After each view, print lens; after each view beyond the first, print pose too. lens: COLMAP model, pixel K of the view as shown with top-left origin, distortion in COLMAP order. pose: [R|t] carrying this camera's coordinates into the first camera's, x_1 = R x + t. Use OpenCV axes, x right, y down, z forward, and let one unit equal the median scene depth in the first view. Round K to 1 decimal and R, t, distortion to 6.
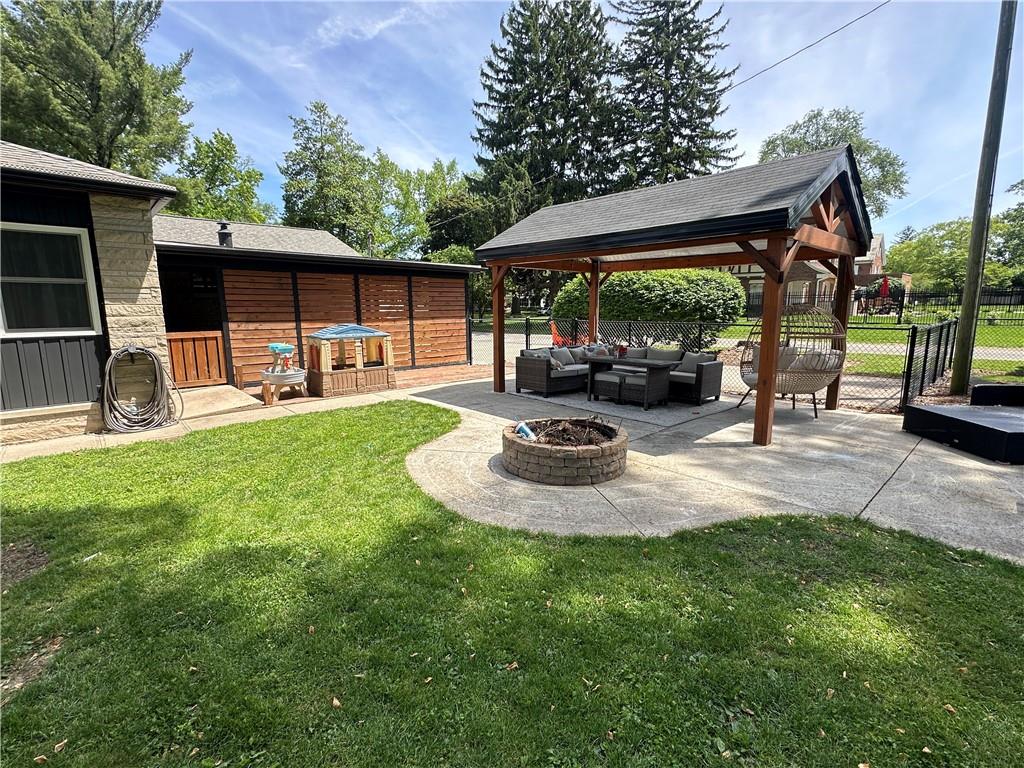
lens RADIAL K [[473.6, 0, 511.4], [0, 473.6, 384.3], [0, 0, 1]] dist [-0.001769, 0.000567]
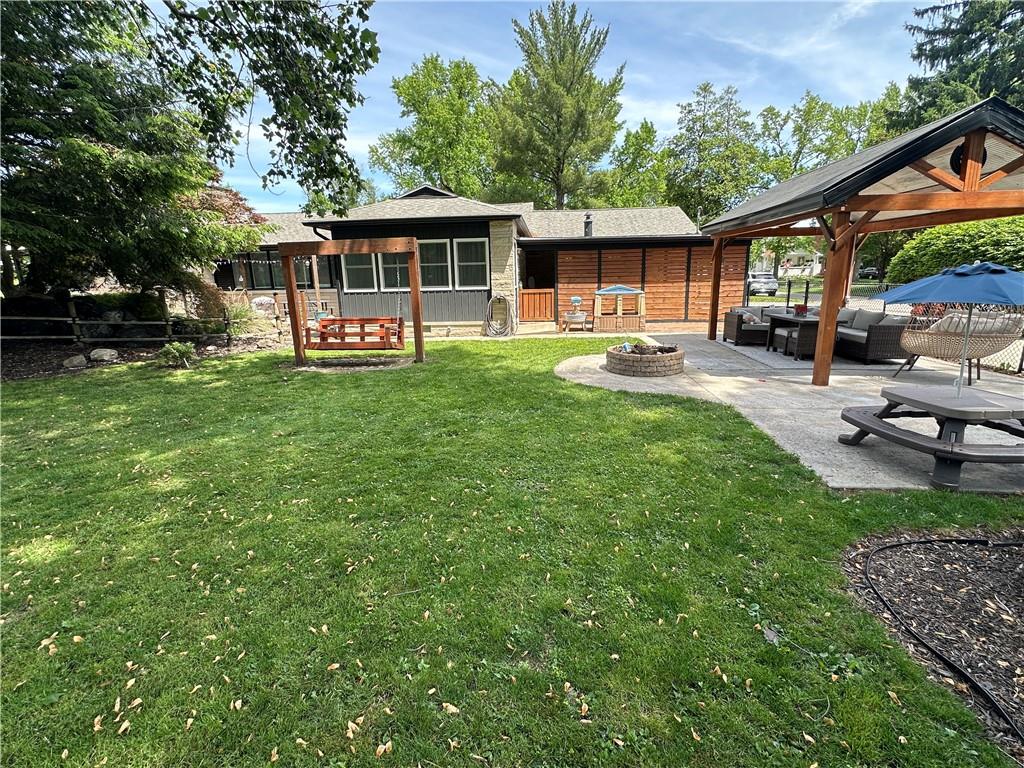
lens RADIAL K [[473.6, 0, 512.5], [0, 473.6, 383.3], [0, 0, 1]] dist [-0.001769, 0.000567]
pose [[0.676294, 0.154131, -0.720326, 0.523405], [-0.101014, 0.988032, 0.116574, 0.035782], [0.729673, -0.006075, 0.683769, -0.241668]]
